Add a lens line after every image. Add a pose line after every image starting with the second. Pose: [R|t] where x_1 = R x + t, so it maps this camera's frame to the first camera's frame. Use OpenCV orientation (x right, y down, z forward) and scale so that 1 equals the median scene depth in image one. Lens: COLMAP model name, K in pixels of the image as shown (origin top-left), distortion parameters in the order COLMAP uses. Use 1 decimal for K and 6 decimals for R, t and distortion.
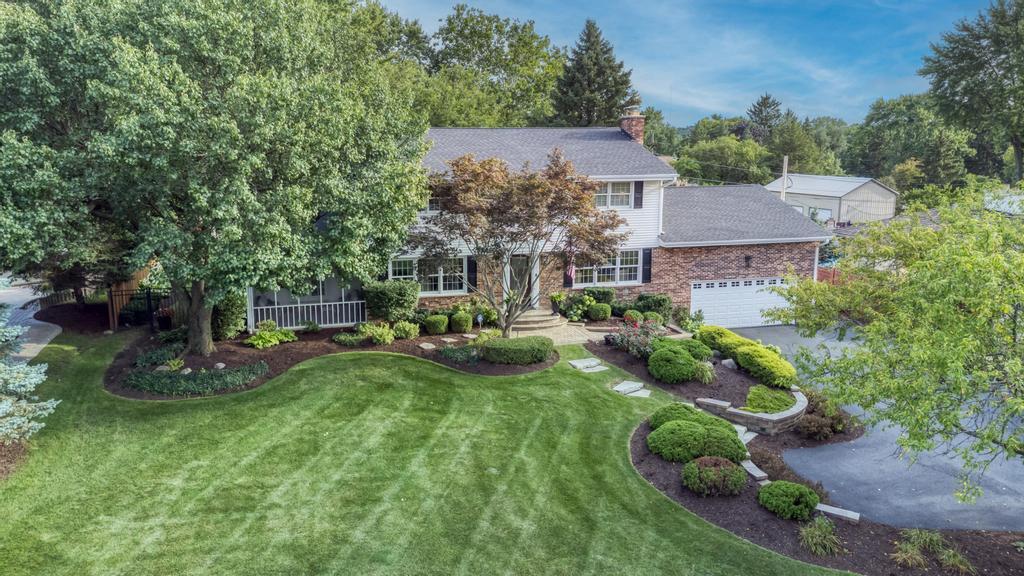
lens RADIAL K [[775.2, 0, 506.7], [0, 775.2, 283.1], [0, 0, 1]] dist [-0.000898, 0.078560]
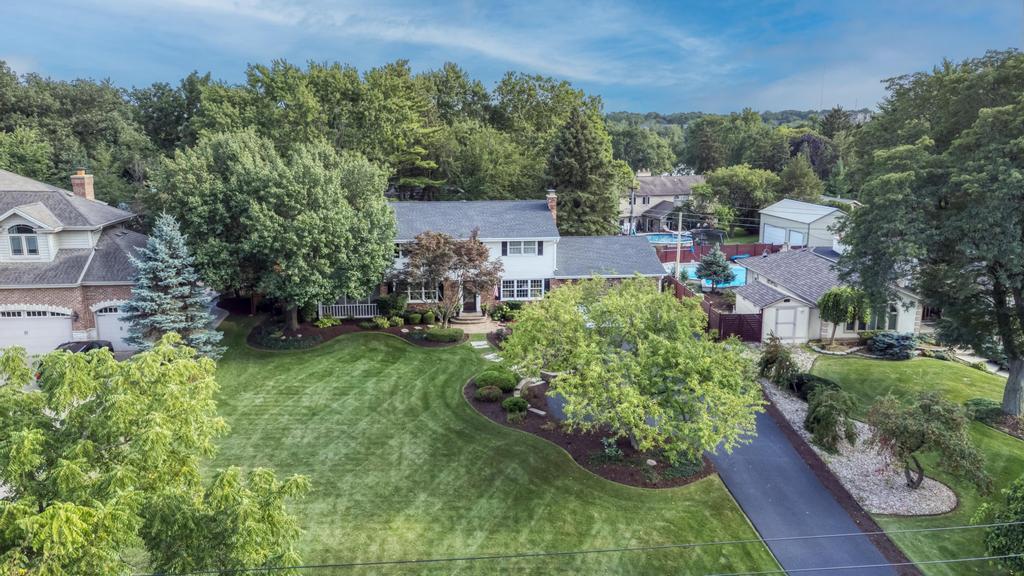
lens RADIAL K [[775.2, 0, 506.7], [0, 775.2, 283.1], [0, 0, 1]] dist [-0.000898, 0.078560]
pose [[0.984186, 0.034798, -0.173689, 0.531360], [-0.030336, 0.999140, 0.028280, -0.108817], [0.174524, -0.022564, 0.984394, -0.932150]]
